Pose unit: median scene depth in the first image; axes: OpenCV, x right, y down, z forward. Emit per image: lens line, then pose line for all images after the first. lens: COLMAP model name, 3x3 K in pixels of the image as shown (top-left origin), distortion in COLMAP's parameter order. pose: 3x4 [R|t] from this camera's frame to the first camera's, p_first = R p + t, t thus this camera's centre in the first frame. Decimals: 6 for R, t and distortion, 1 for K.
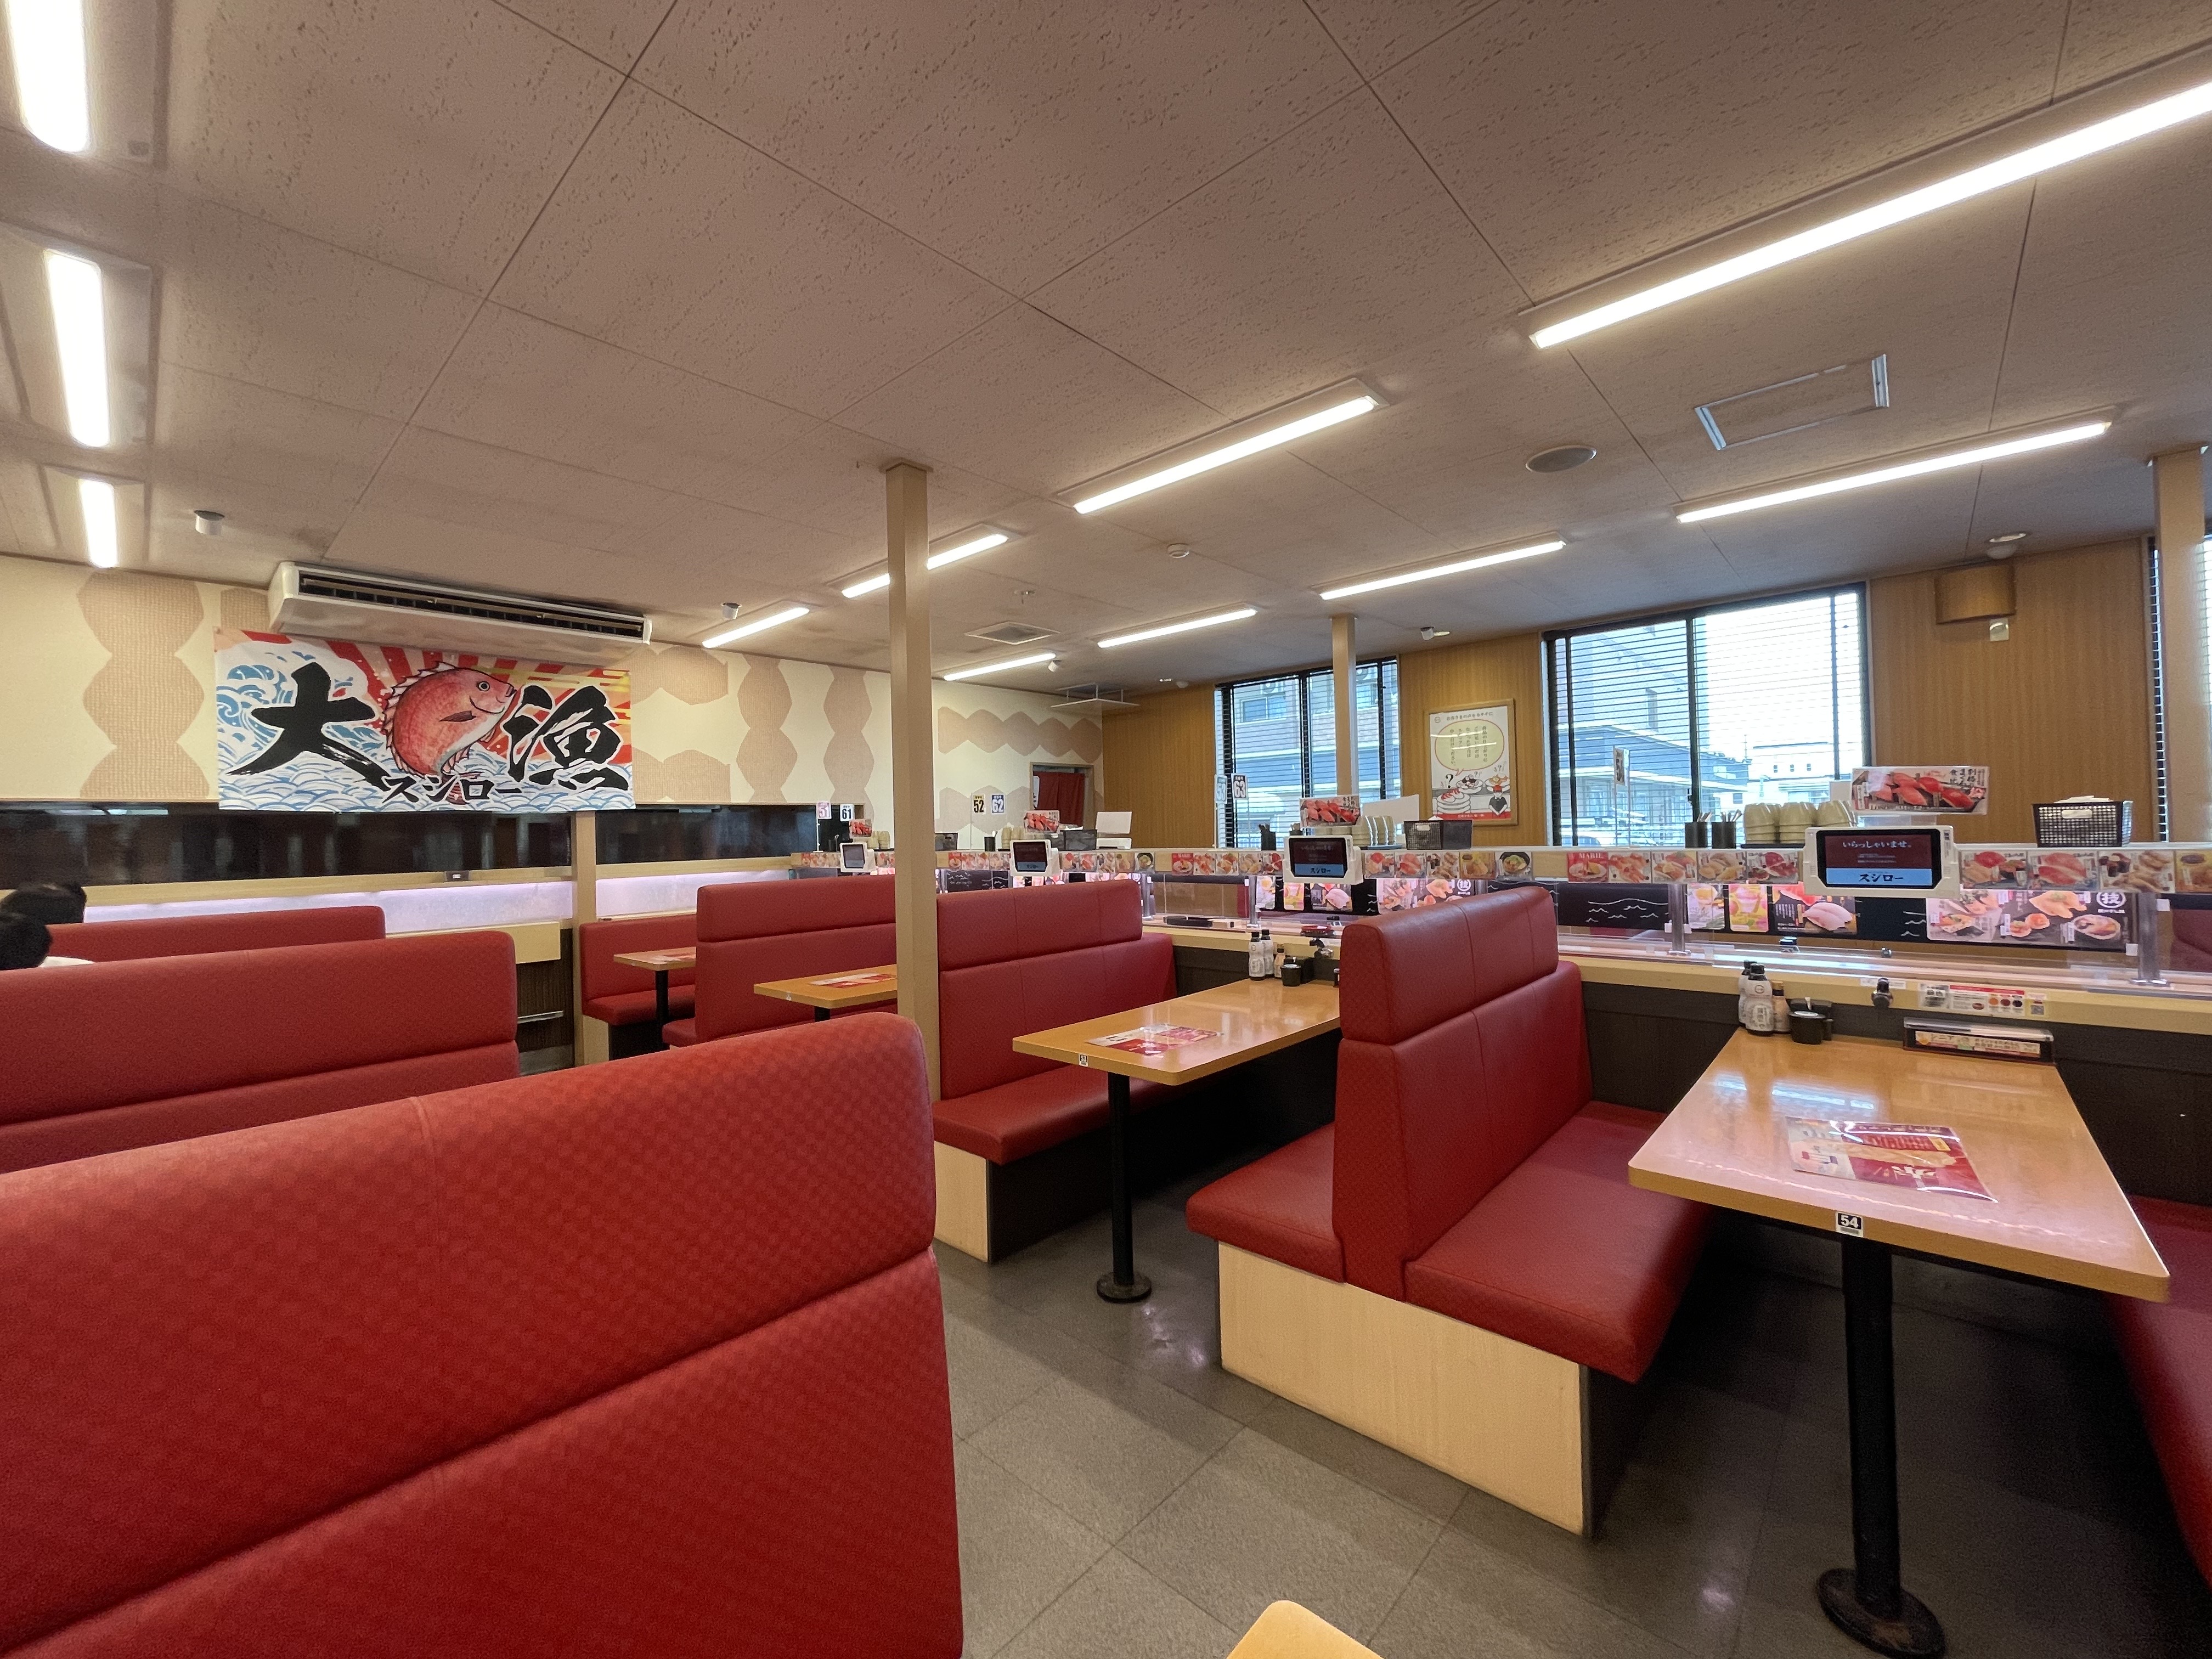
lens RADIAL K [[887.2, 0, 1100.3], [0, 887.2, 824.3], [0, 0, 1]] dist [-0.001338, -0.000307]
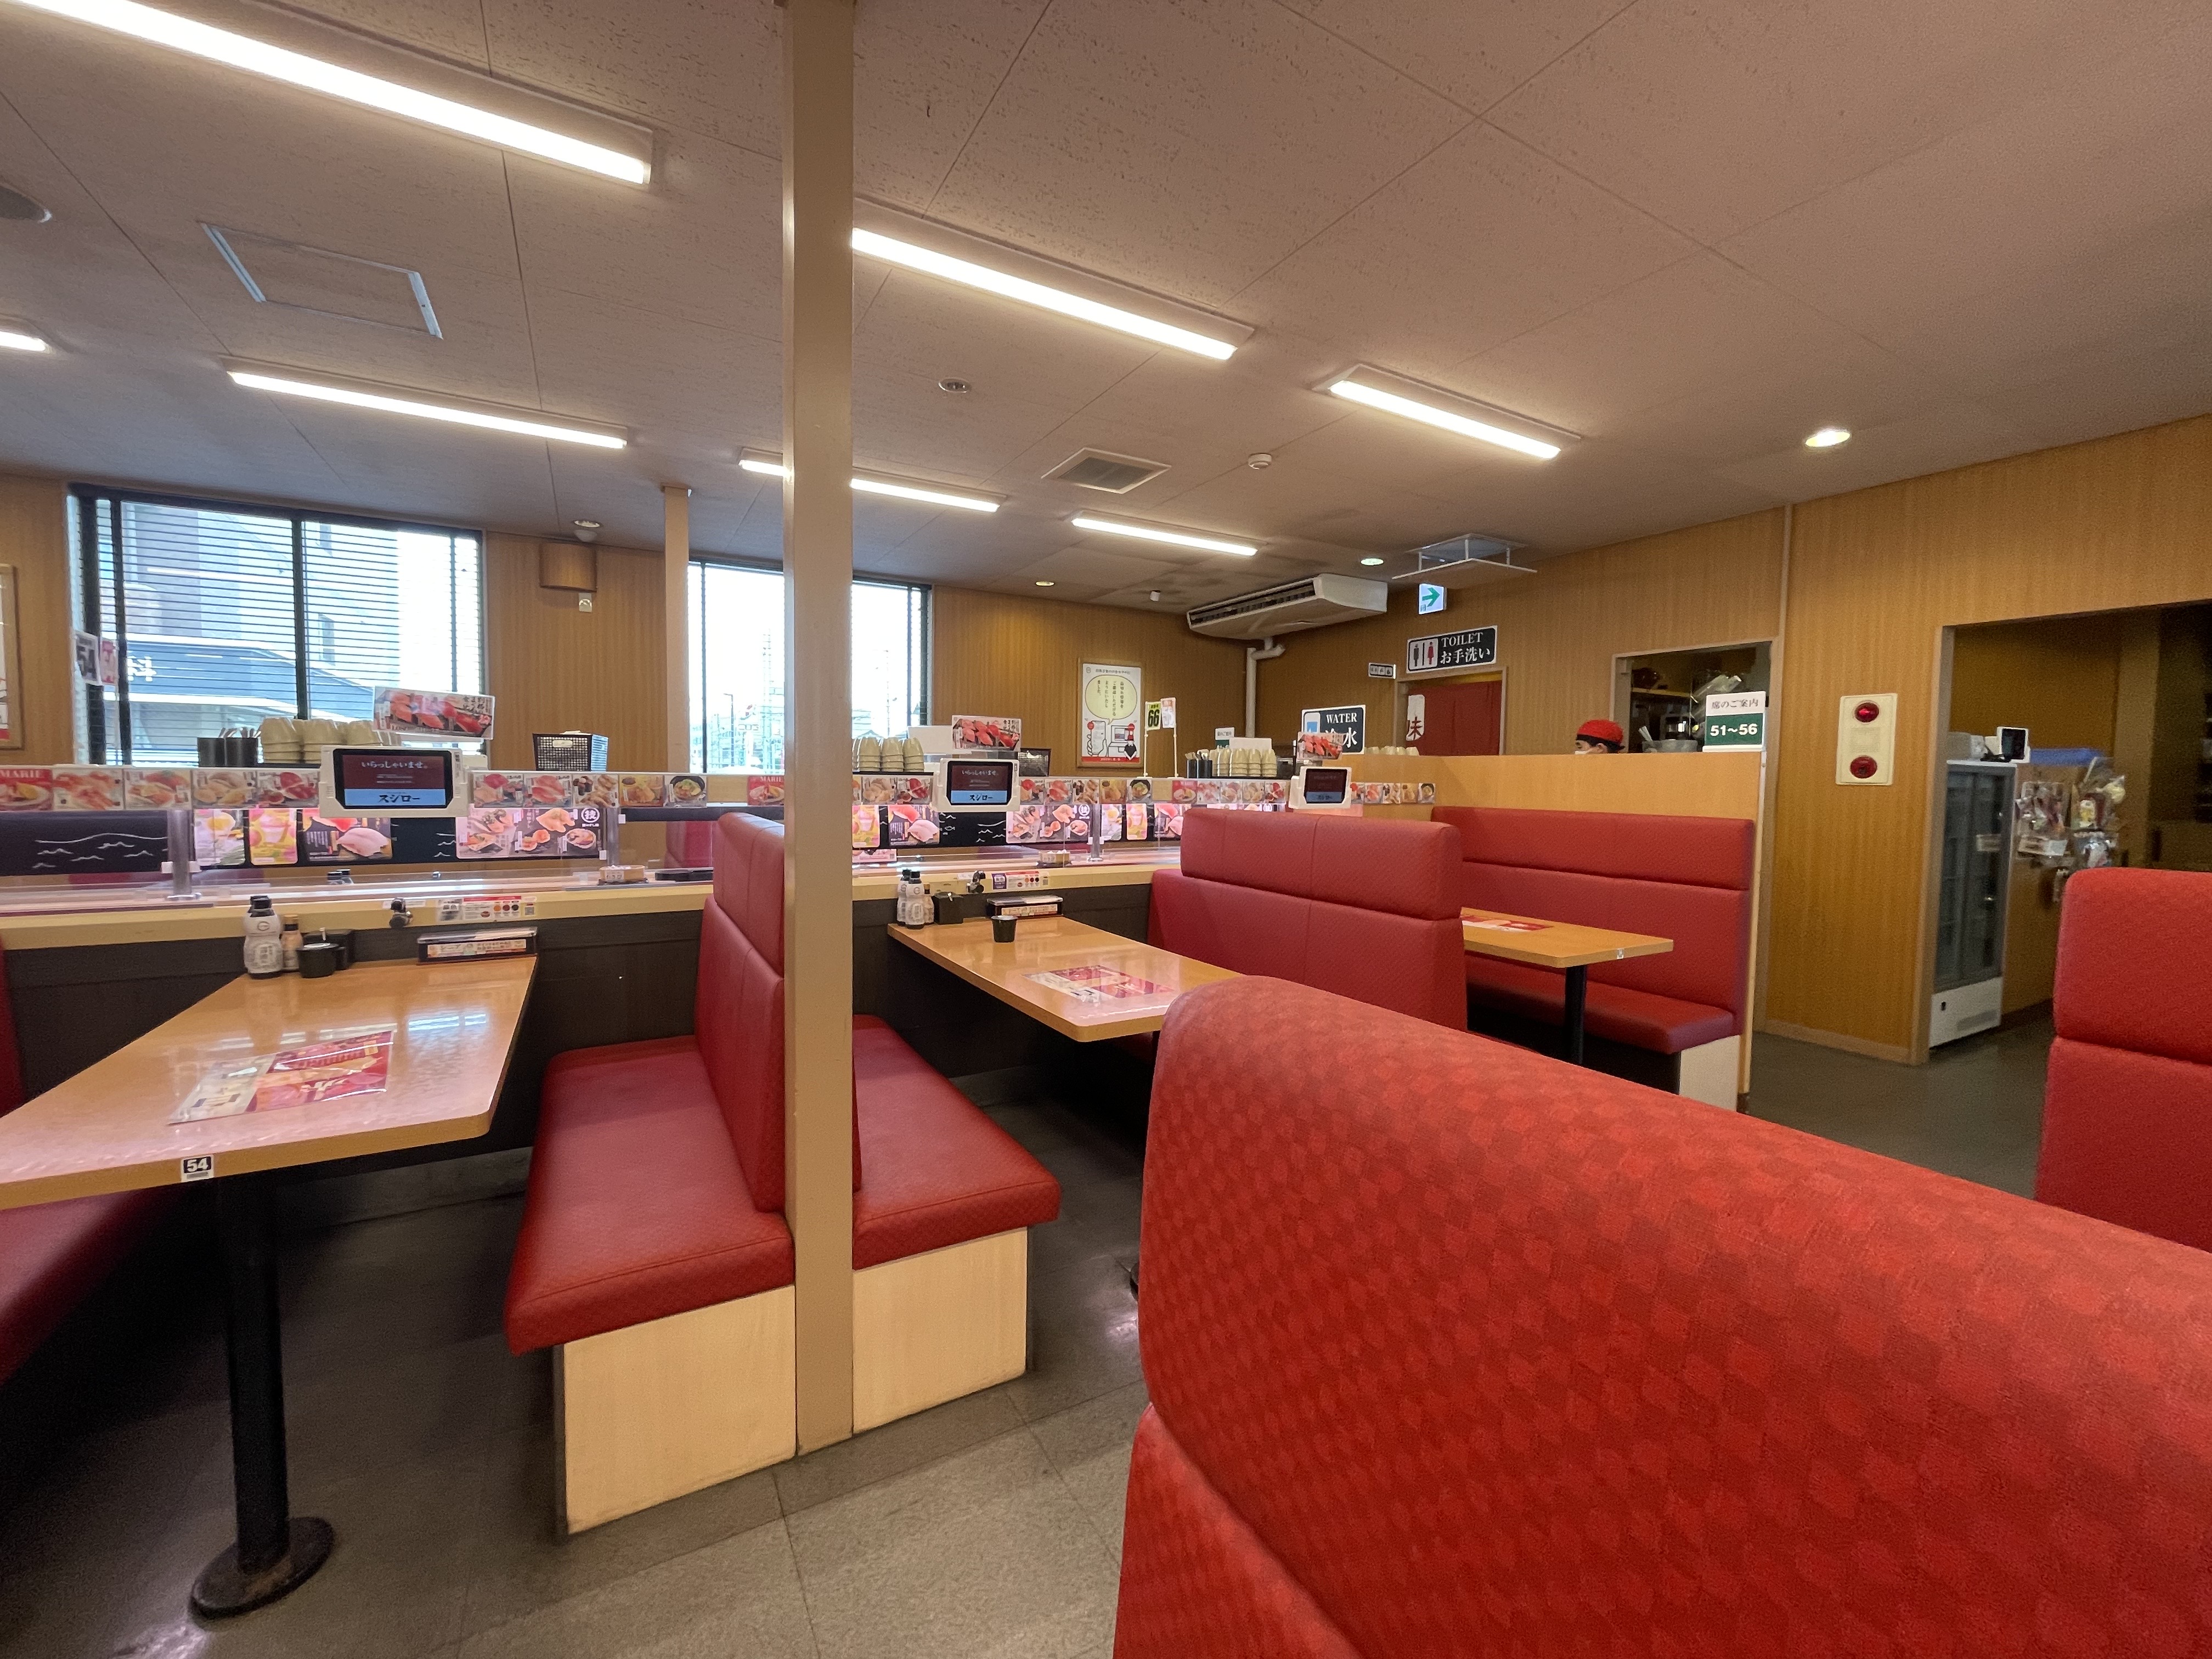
lens RADIAL K [[887.2, 0, 1100.3], [0, 887.2, 824.3], [0, 0, 1]] dist [-0.001338, -0.000307]
pose [[0.314137, -0.022385, 0.949114, 0.172059], [-0.026273, 0.999134, 0.032260, 0.034851], [-0.949014, -0.035071, 0.313277, -0.059119]]
